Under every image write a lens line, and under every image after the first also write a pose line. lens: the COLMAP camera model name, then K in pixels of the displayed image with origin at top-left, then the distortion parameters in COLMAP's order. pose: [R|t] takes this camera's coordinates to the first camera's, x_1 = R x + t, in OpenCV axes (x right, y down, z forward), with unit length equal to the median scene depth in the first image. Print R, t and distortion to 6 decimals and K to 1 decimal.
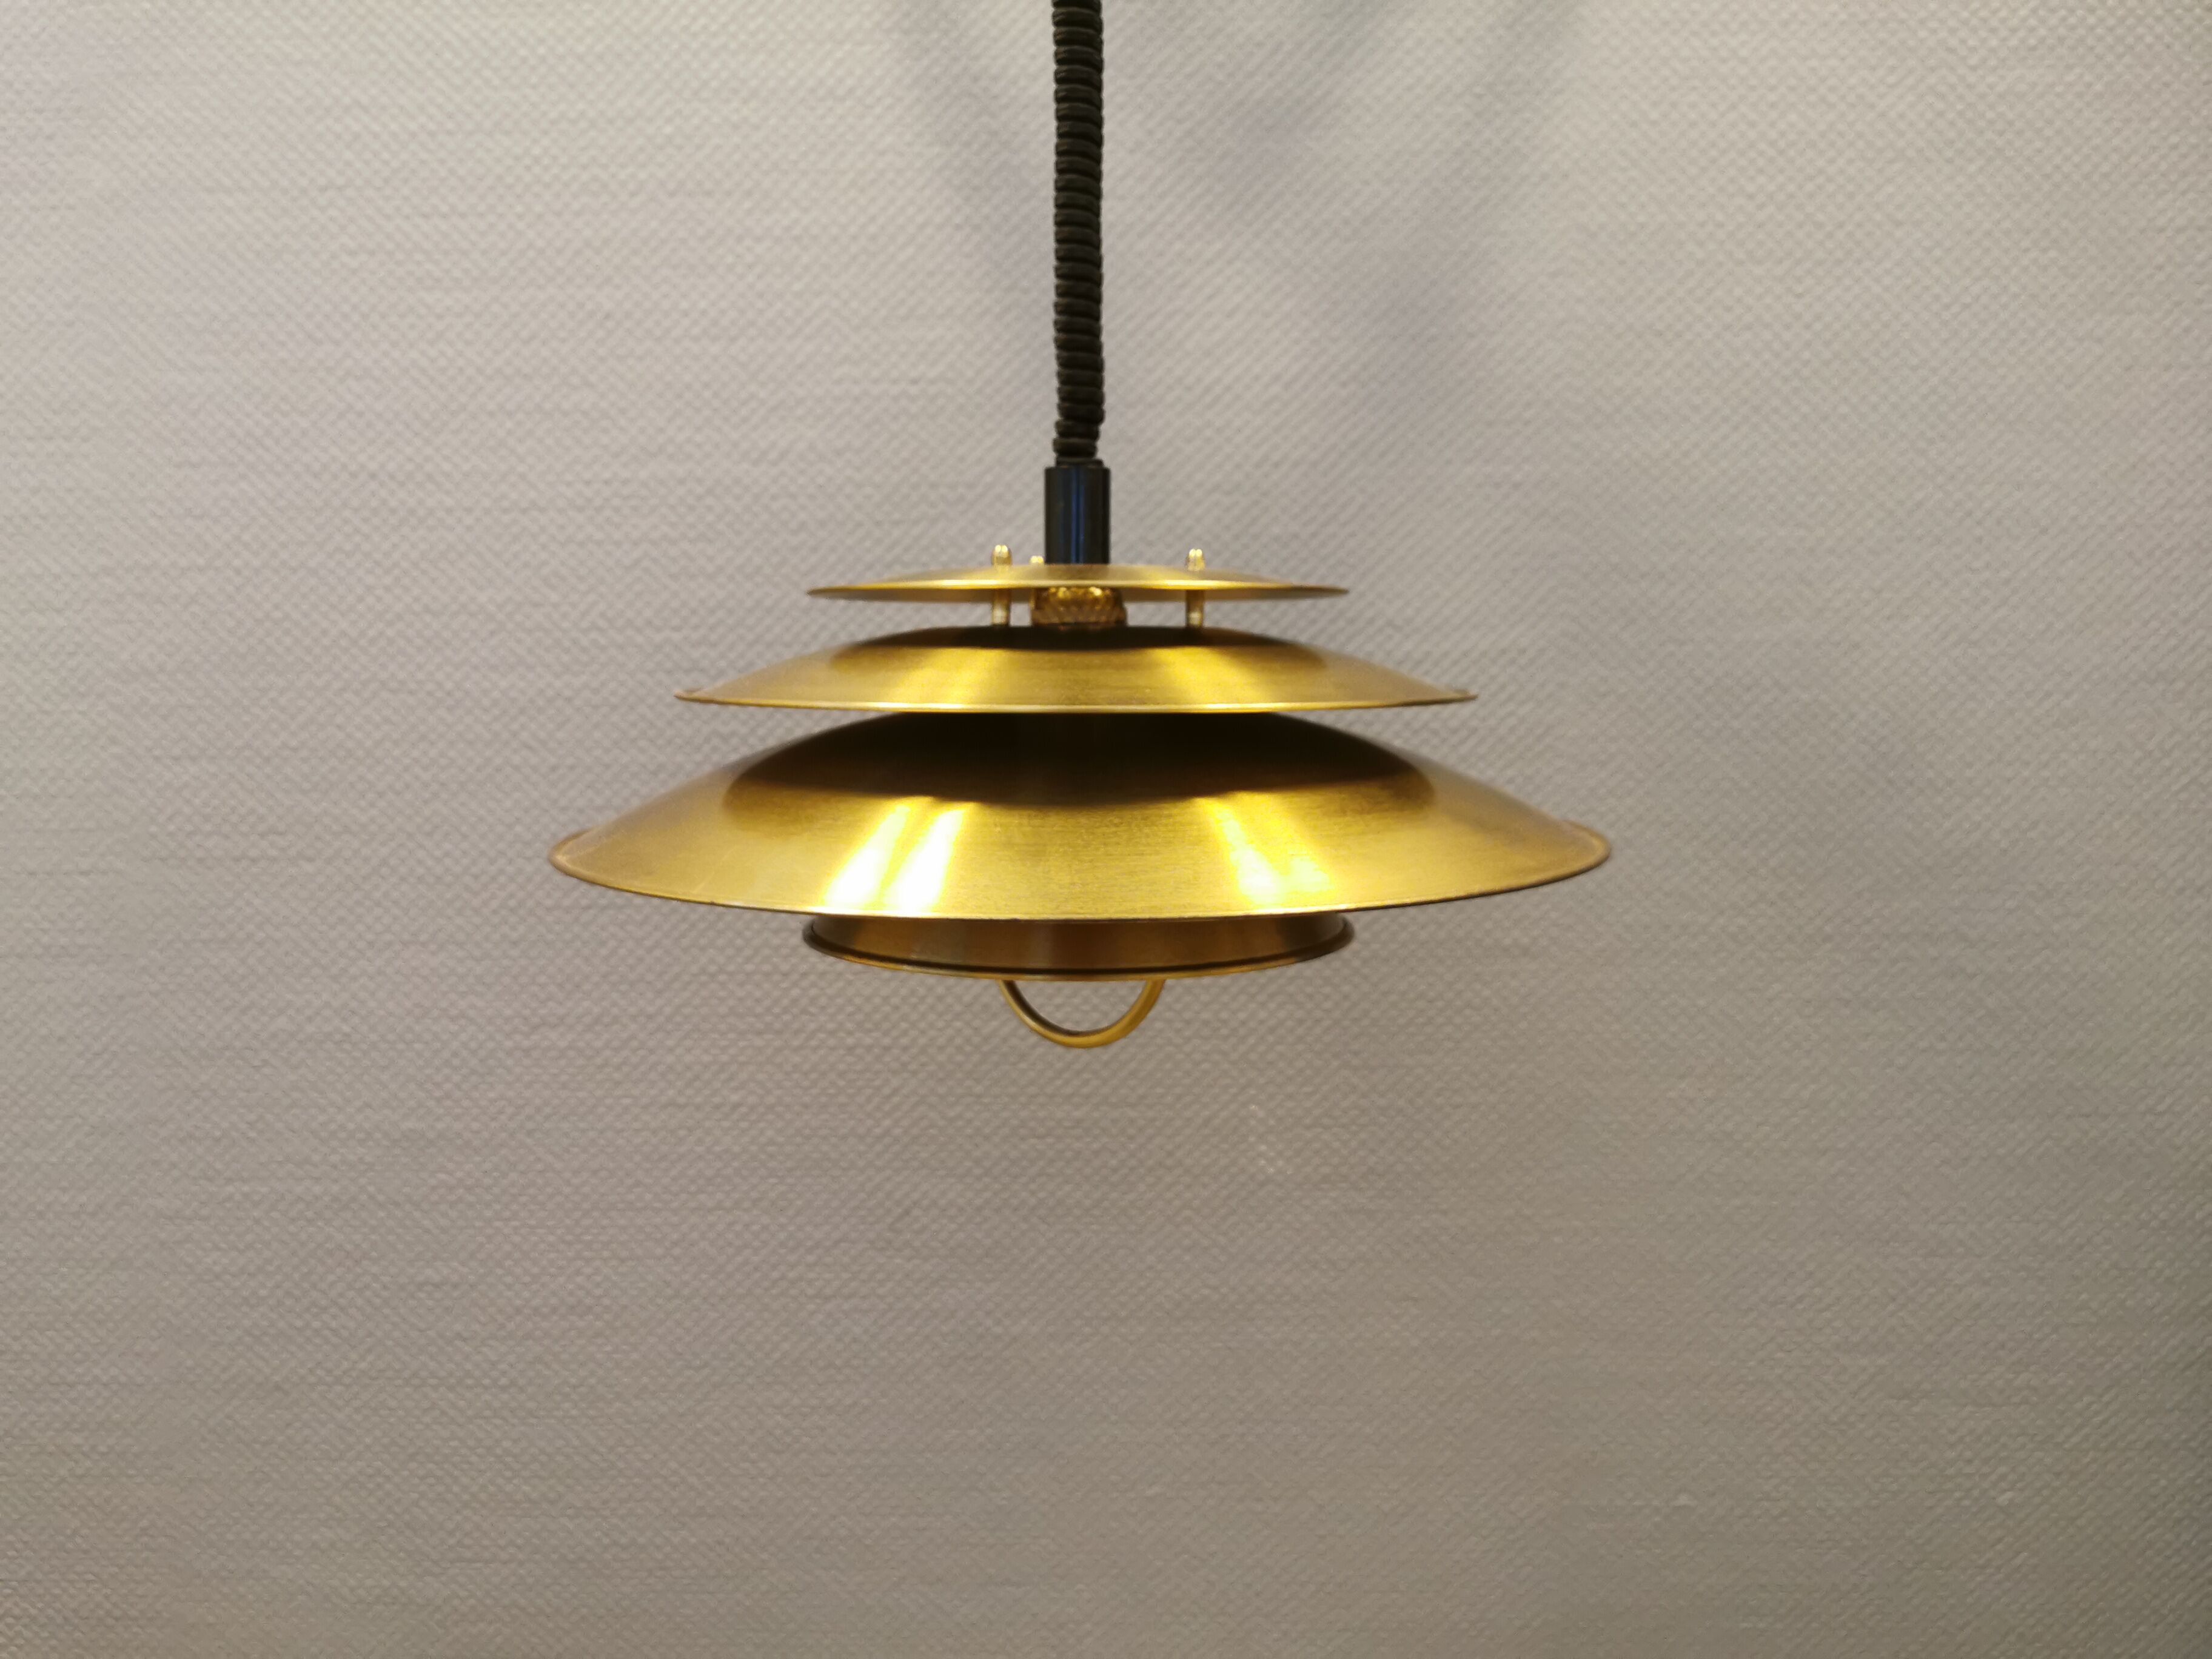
lens RADIAL K [[1764.1, 0, 1059.7], [0, 1764.1, 833.8], [0, 0, 1]] dist [0.026202, -0.062778]
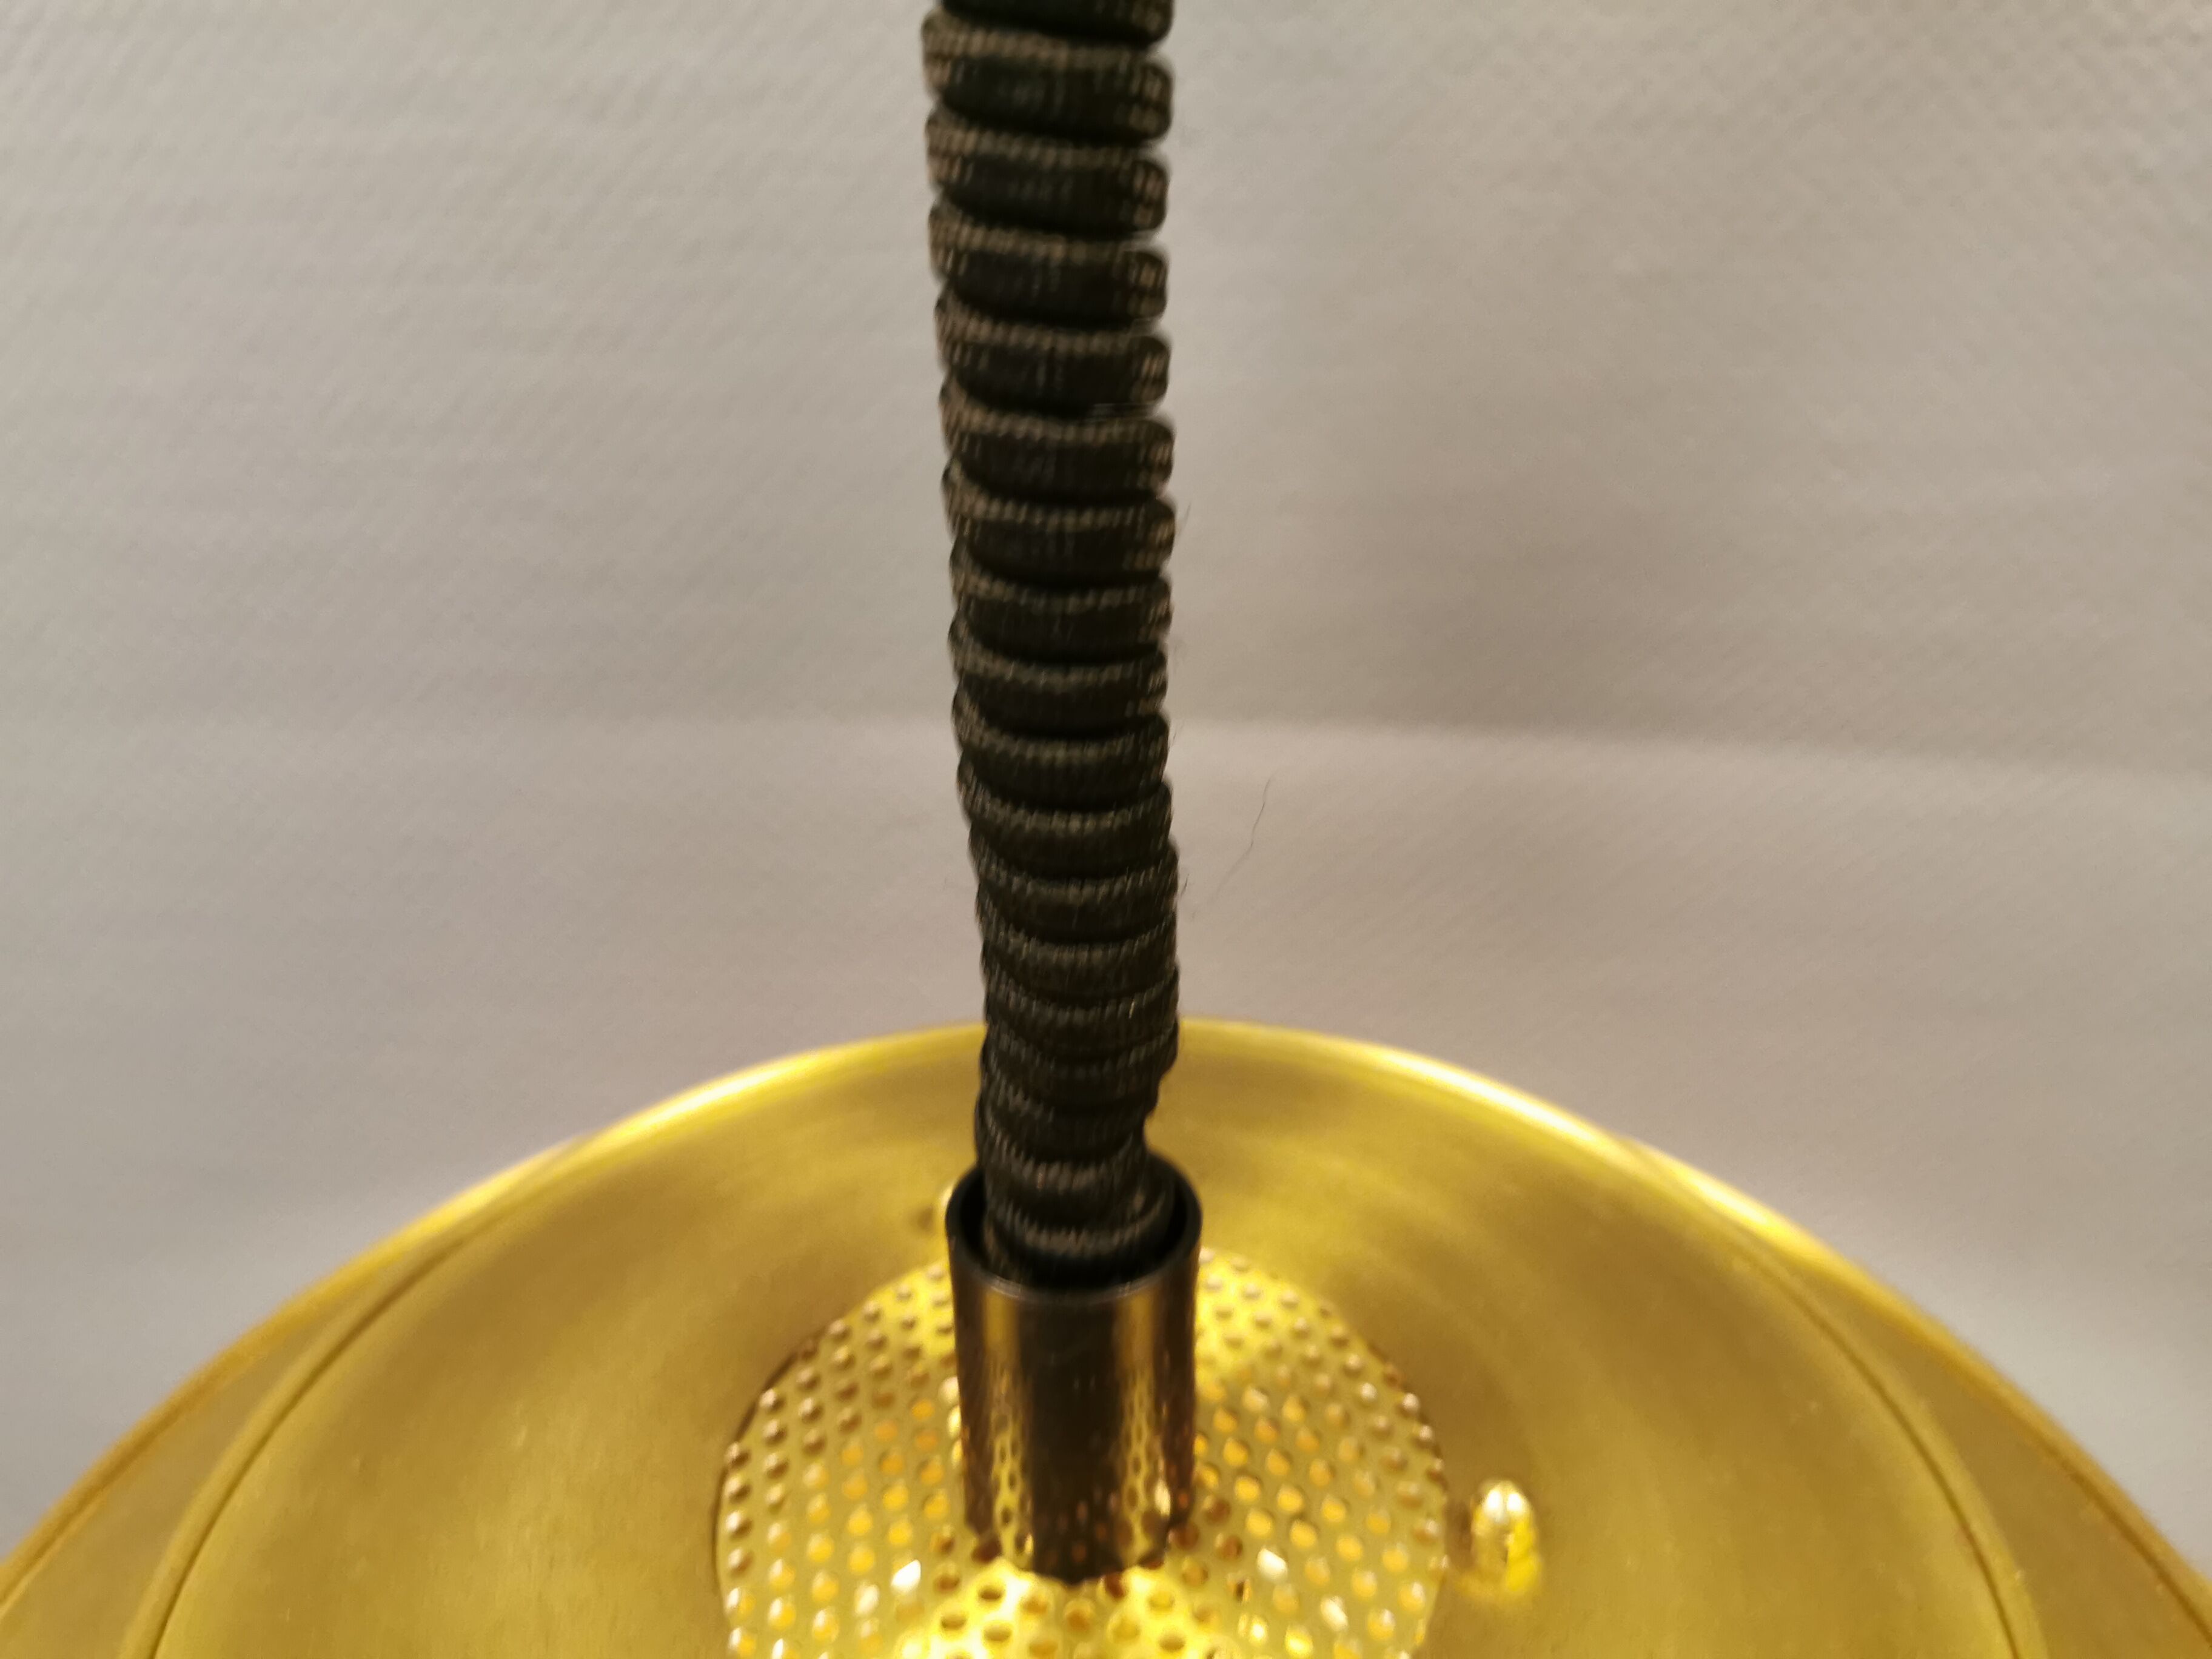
lens RADIAL K [[1764.1, 0, 1121.8], [0, 1764.1, 840.3], [0, 0, 1]] dist [0.026202, -0.062778]
pose [[0.997318, 0.022858, -0.069522, 0.019185], [0.006368, 0.919261, 0.393597, -0.220345], [0.072906, -0.392984, 0.916651, 0.469287]]
